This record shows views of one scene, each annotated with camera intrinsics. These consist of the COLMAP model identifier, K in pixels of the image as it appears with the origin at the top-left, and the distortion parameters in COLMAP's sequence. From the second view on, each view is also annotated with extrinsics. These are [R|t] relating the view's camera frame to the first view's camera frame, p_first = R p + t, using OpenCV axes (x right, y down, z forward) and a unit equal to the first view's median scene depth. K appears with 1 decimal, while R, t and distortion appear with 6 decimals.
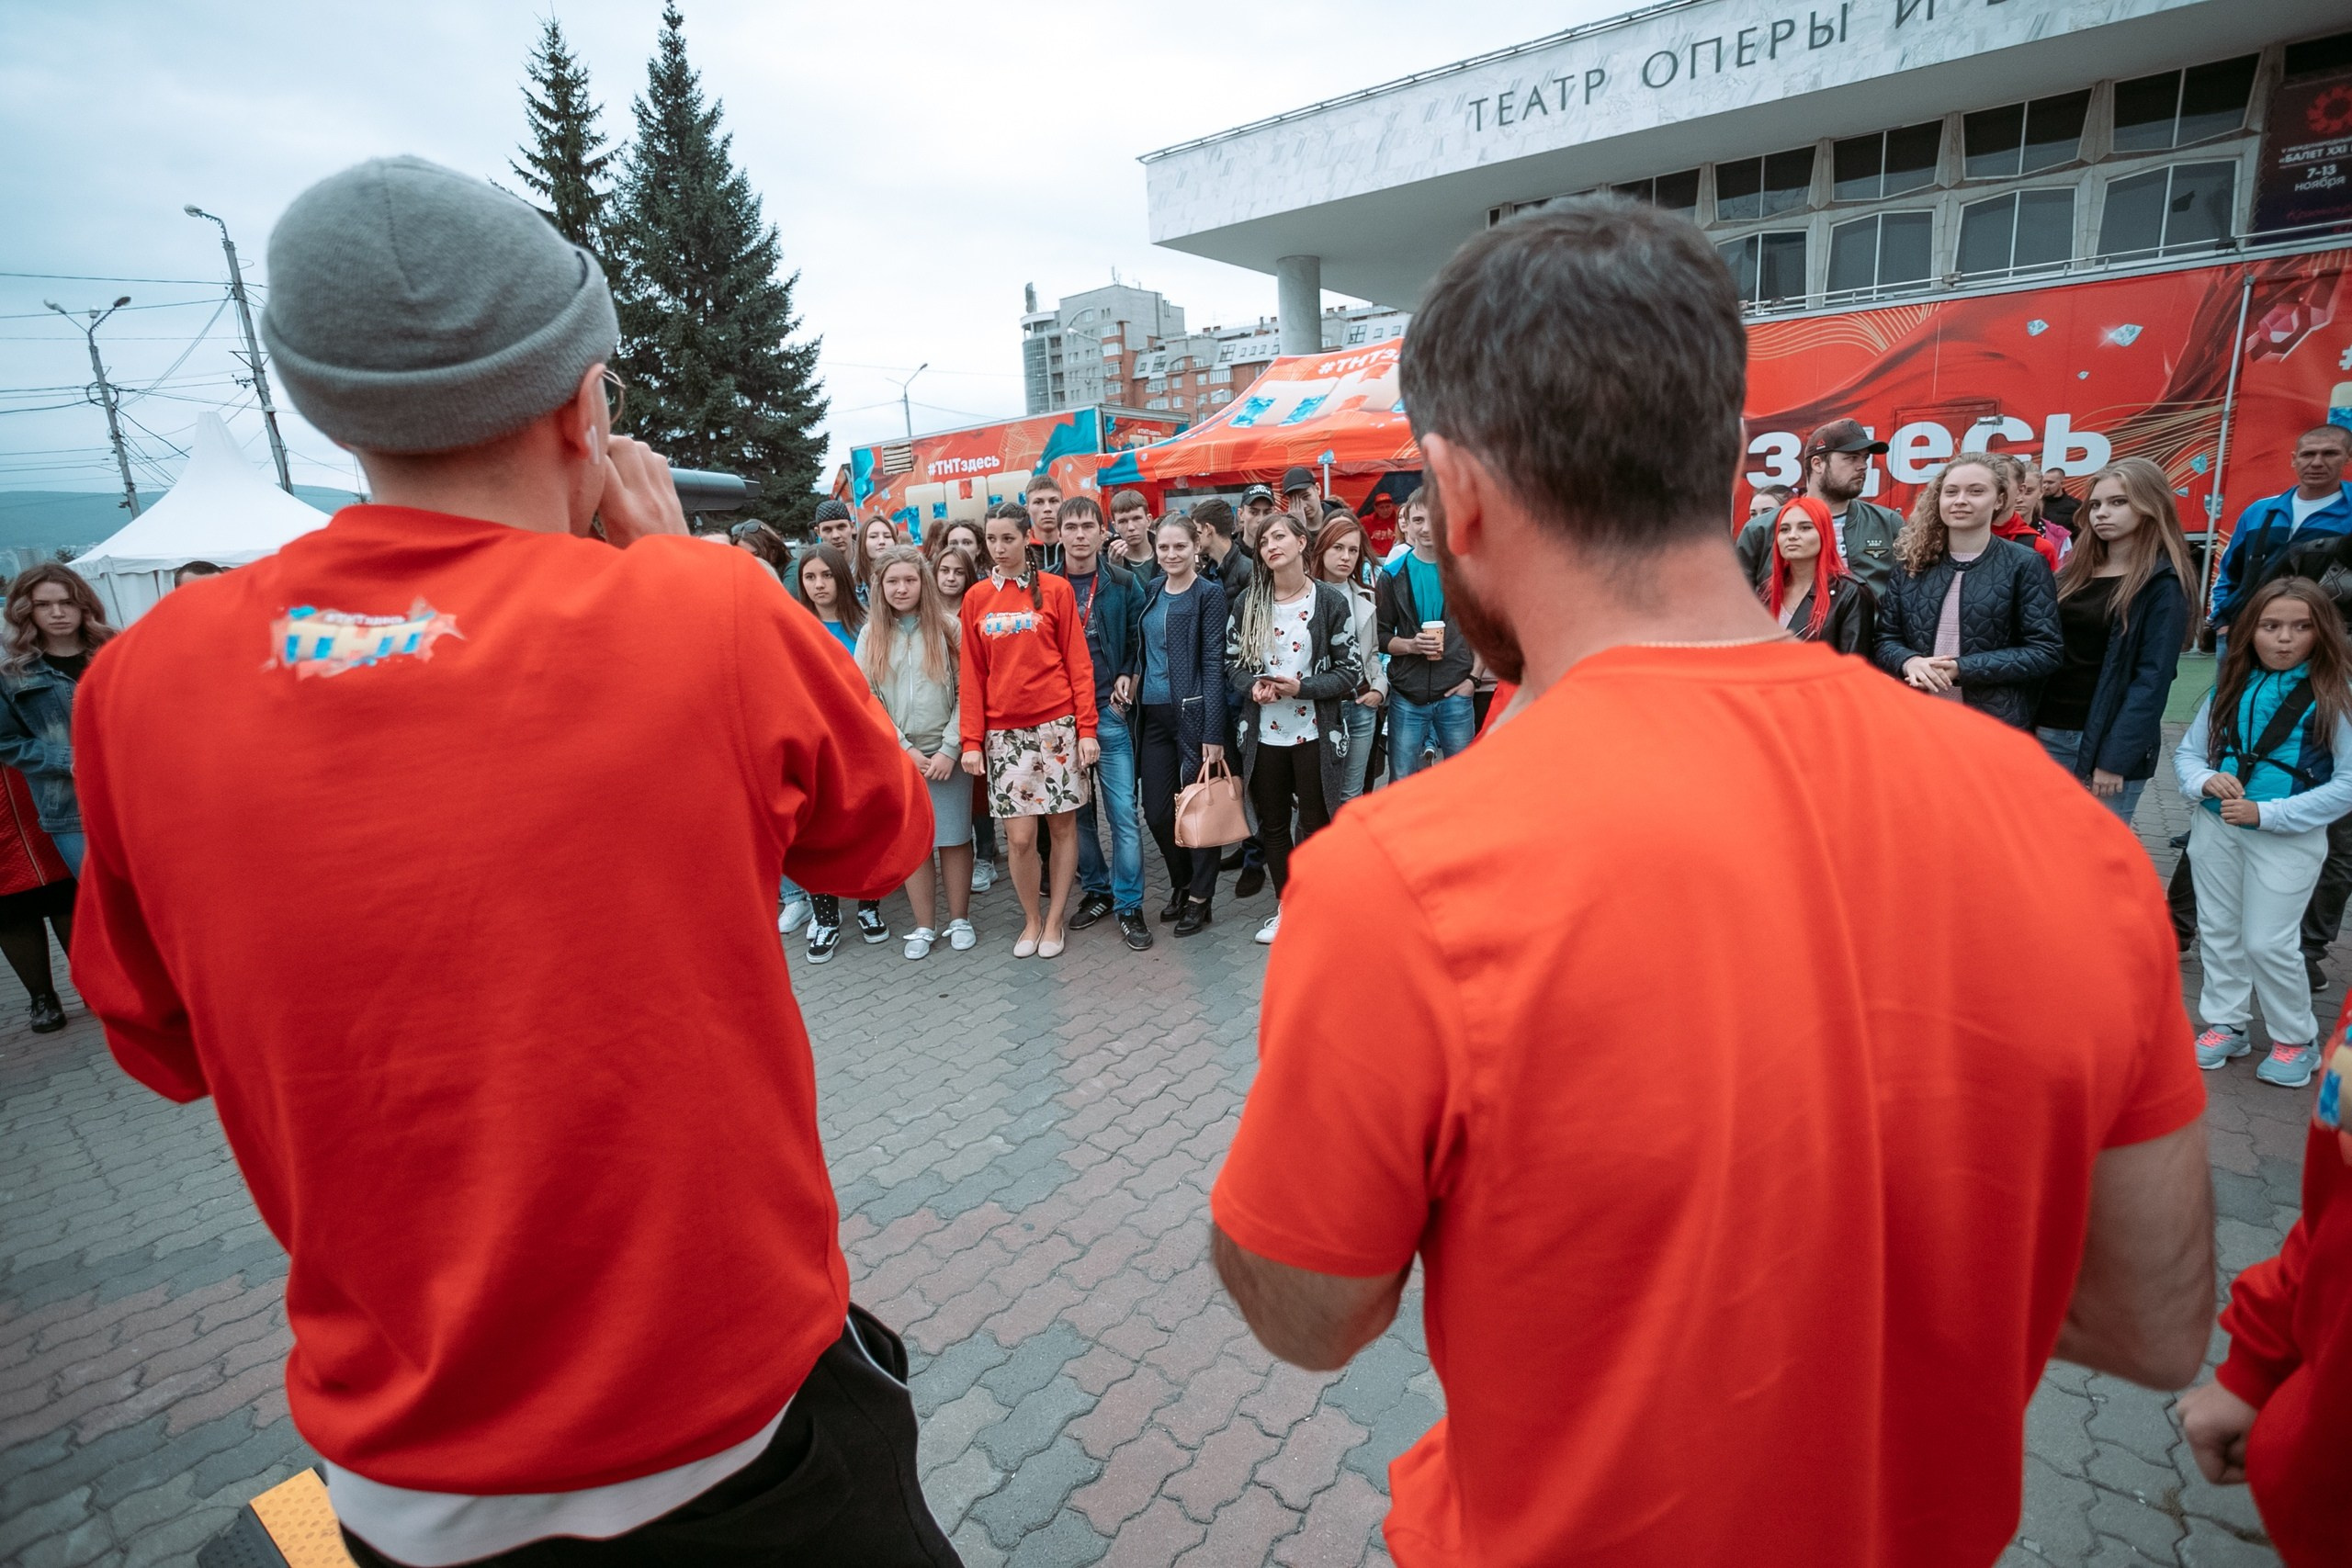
lens RADIAL K [[1145.0, 0, 1182.5], [0, 1145.0, 781.7], [0, 0, 1]] dist [-0.063893, 0.024679]
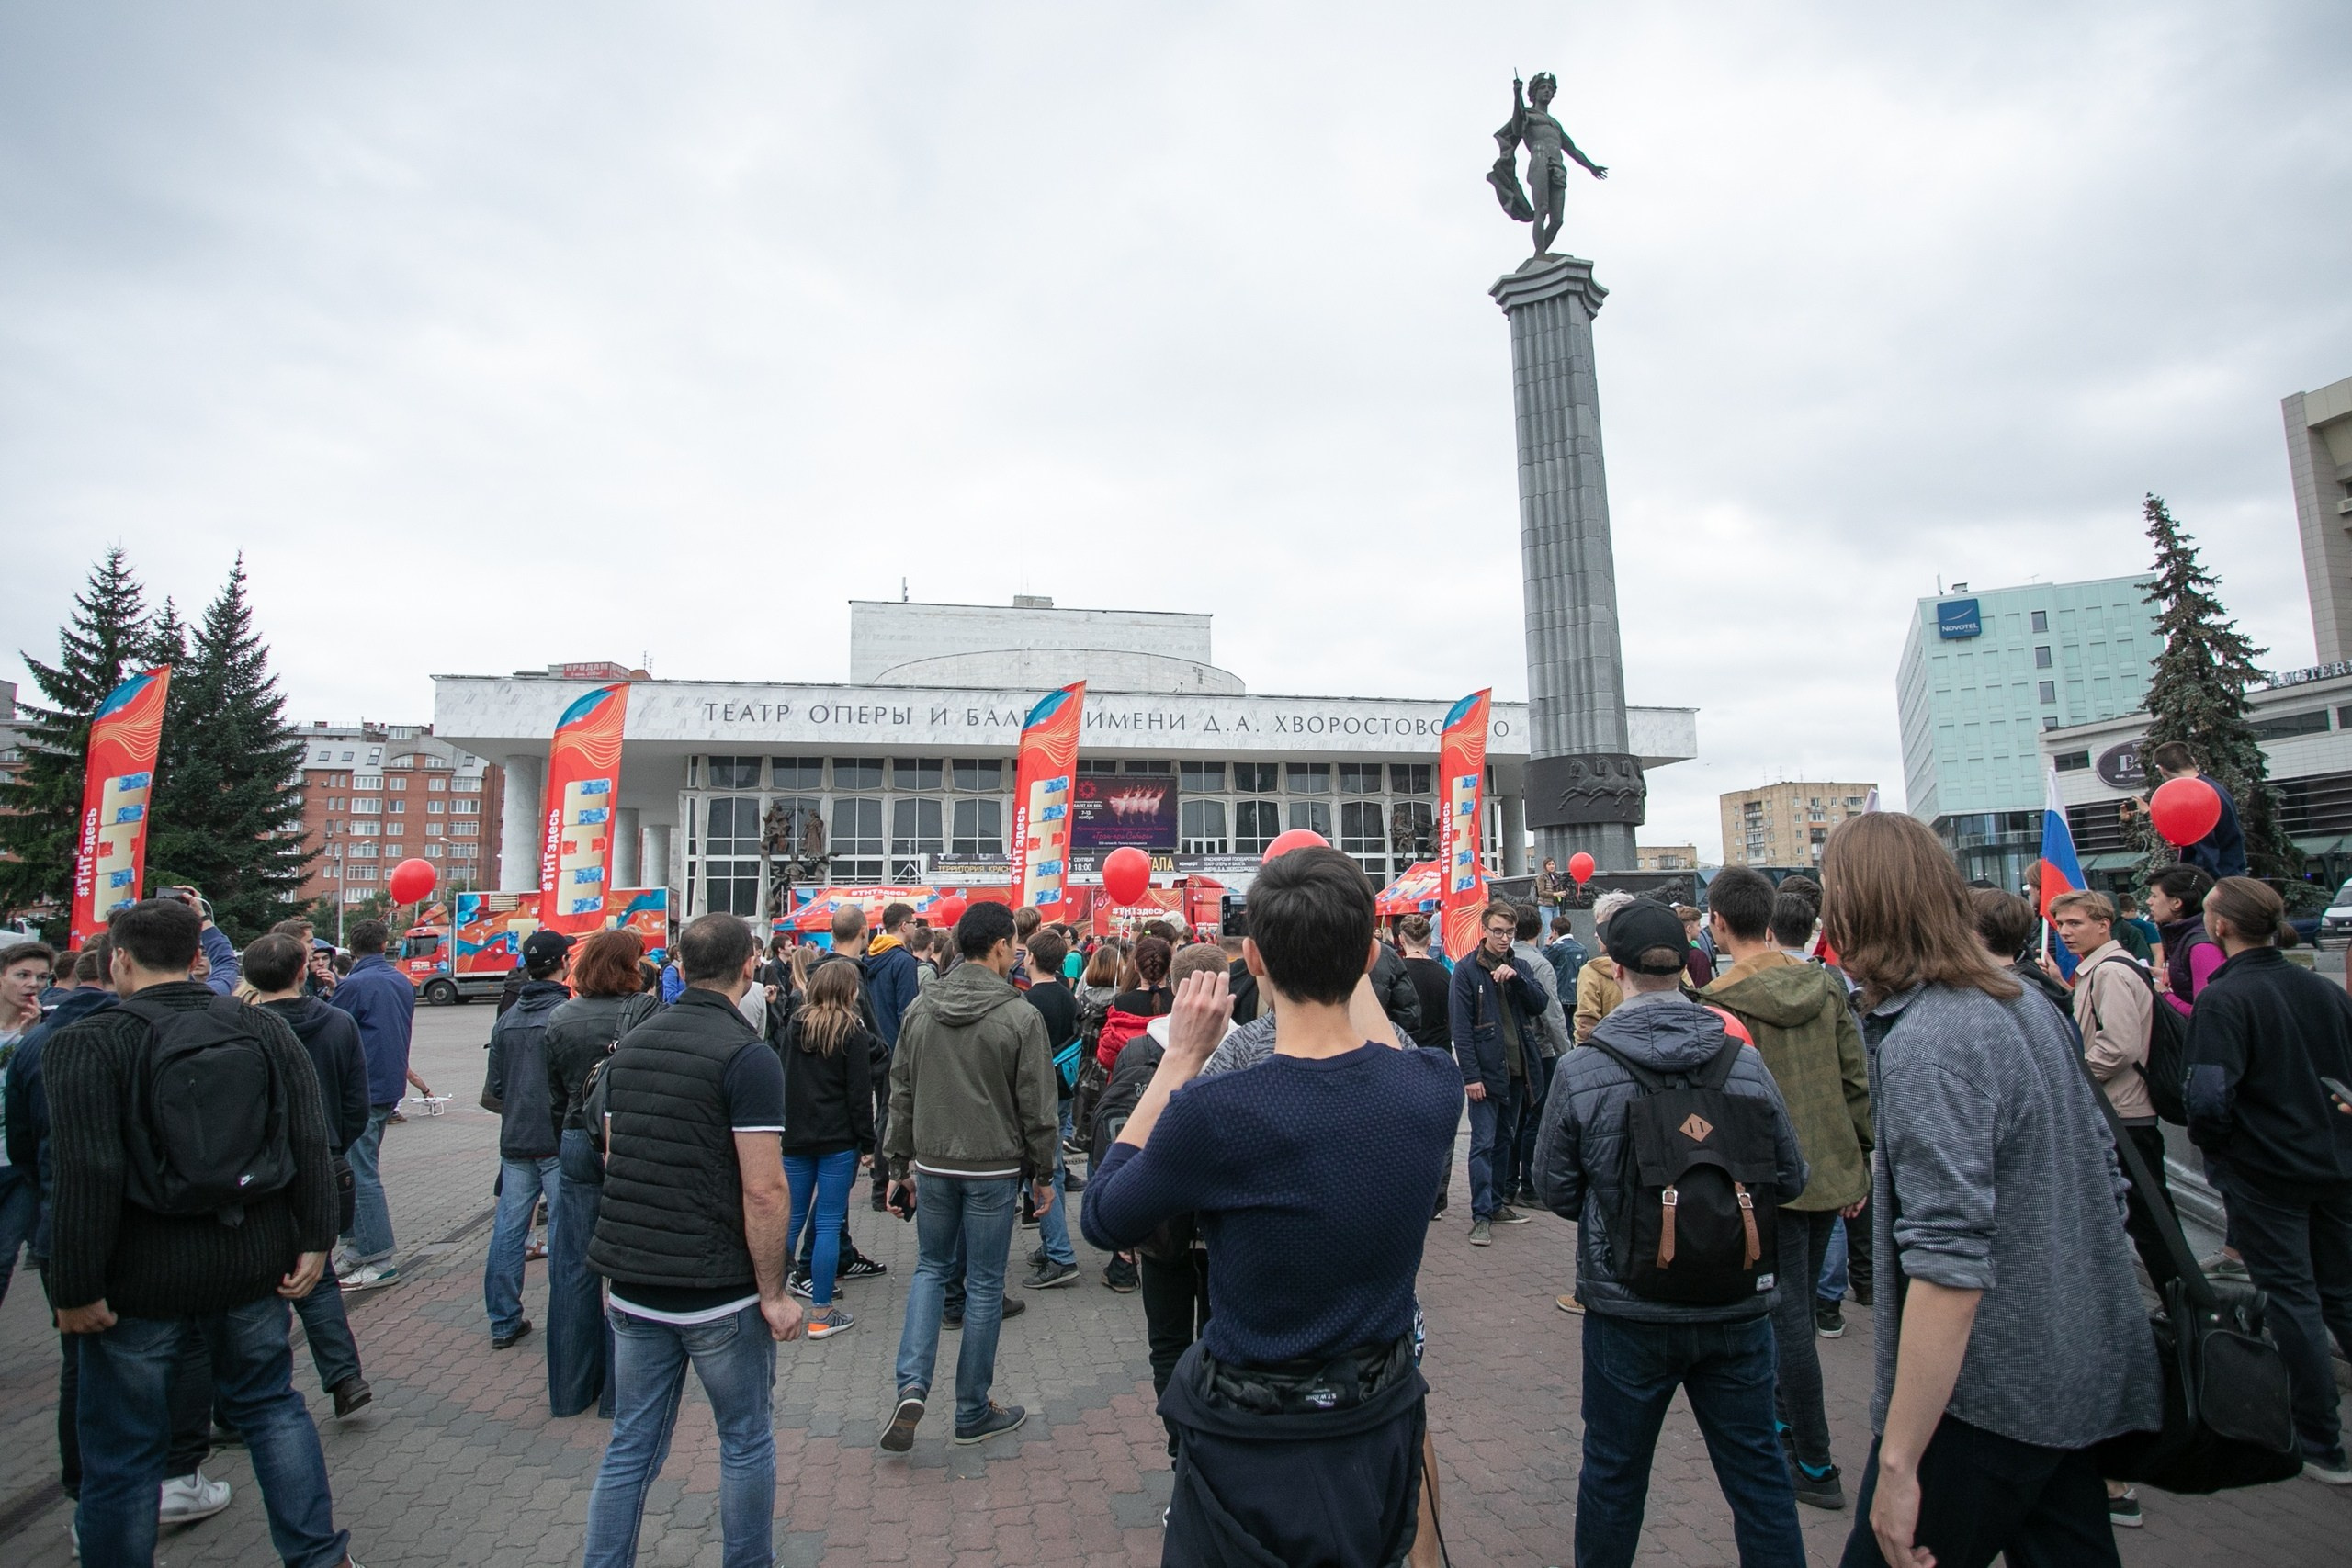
lens RADIAL K [[1147.5, 0, 1184.5], [0, 1147.5, 782.2], [0, 0, 1]] dist [-0.061493, 0.023685]
pose [[0.645065, 0.139274, 0.751328, -0.672669], [0.155919, 0.938572, -0.307850, 0.168387], [-0.748051, 0.315730, 0.583725, -0.605359]]
